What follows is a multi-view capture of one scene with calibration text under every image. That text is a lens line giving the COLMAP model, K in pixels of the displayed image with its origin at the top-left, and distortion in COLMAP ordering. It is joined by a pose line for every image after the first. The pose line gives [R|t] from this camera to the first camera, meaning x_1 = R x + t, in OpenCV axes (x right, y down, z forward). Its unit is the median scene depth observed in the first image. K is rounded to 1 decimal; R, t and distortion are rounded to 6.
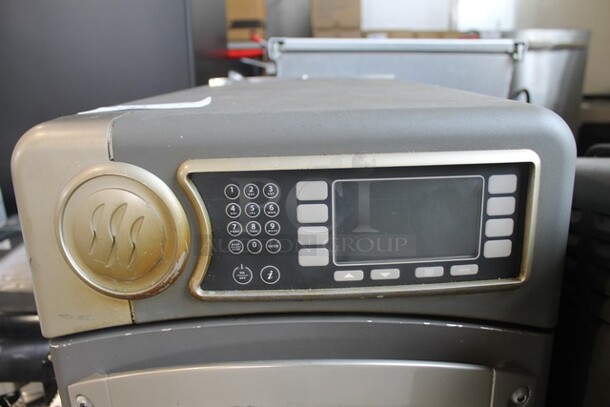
lens RADIAL K [[513.4, 0, 305.0], [0, 513.4, 203.5], [0, 0, 1]] dist [-0.175253, 0.137486]
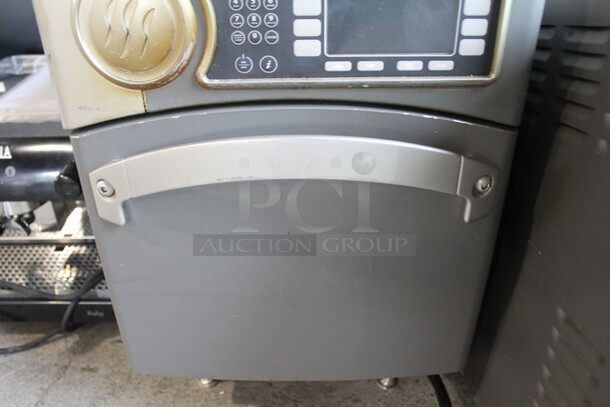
lens RADIAL K [[513.4, 0, 305.0], [0, 513.4, 203.5], [0, 0, 1]] dist [-0.175253, 0.137486]
pose [[0.999708, 0.012488, 0.020663, -0.007005], [-0.017445, 0.965289, 0.260602, 0.143209], [-0.016692, -0.260887, 0.965225, -0.157229]]
